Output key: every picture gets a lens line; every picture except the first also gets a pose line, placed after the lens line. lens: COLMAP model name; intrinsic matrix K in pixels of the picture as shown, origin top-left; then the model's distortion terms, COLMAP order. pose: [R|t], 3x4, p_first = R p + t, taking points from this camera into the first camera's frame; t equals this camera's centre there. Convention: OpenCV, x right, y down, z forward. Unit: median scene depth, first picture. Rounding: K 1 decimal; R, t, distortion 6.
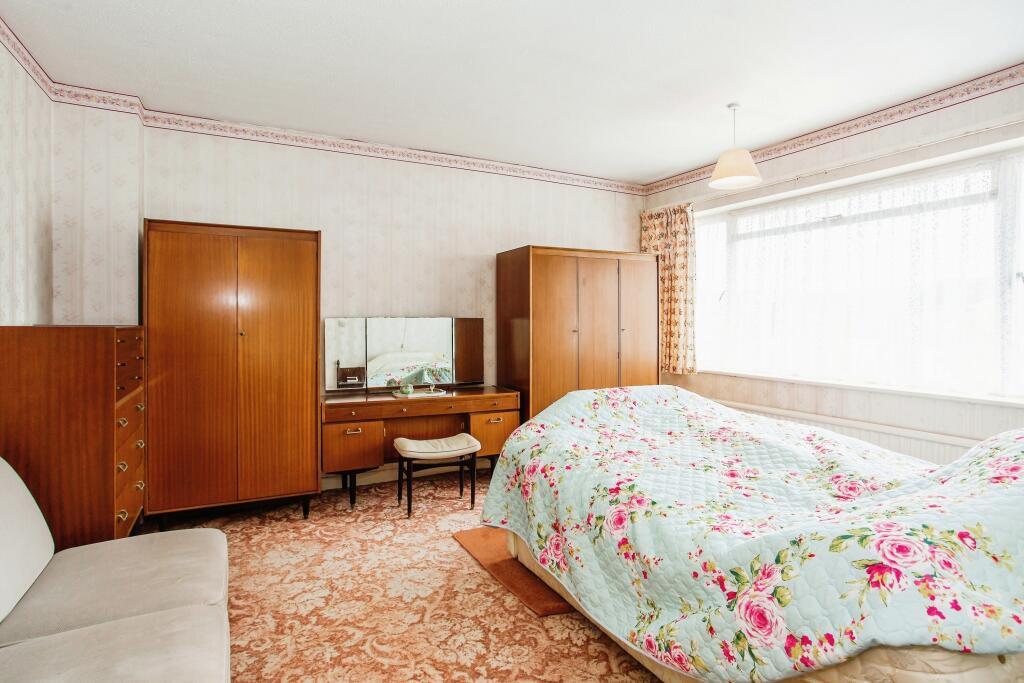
lens RADIAL K [[529.2, 0, 513.5], [0, 529.2, 318.4], [0, 0, 1]] dist [-0.003431, -0.001465]
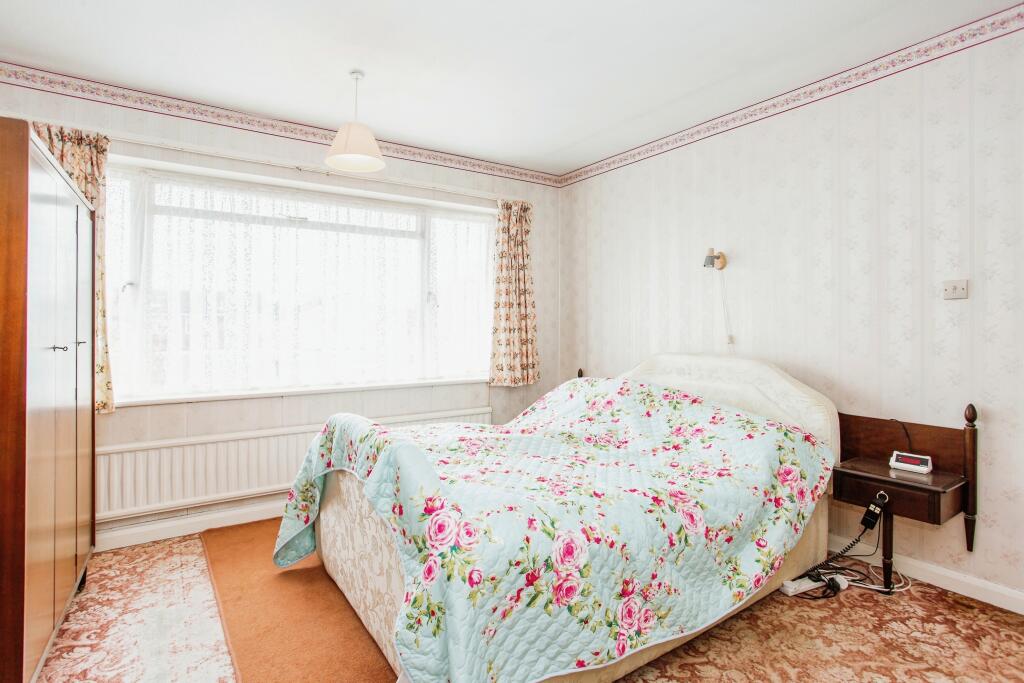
lens RADIAL K [[529.2, 0, 513.5], [0, 529.2, 318.4], [0, 0, 1]] dist [-0.003431, -0.001465]
pose [[-0.121239, 0.010735, 0.992565, -0.657408], [0.002502, 0.999942, -0.010509, 0.001003], [-0.992620, 0.001210, -0.121259, 1.224849]]
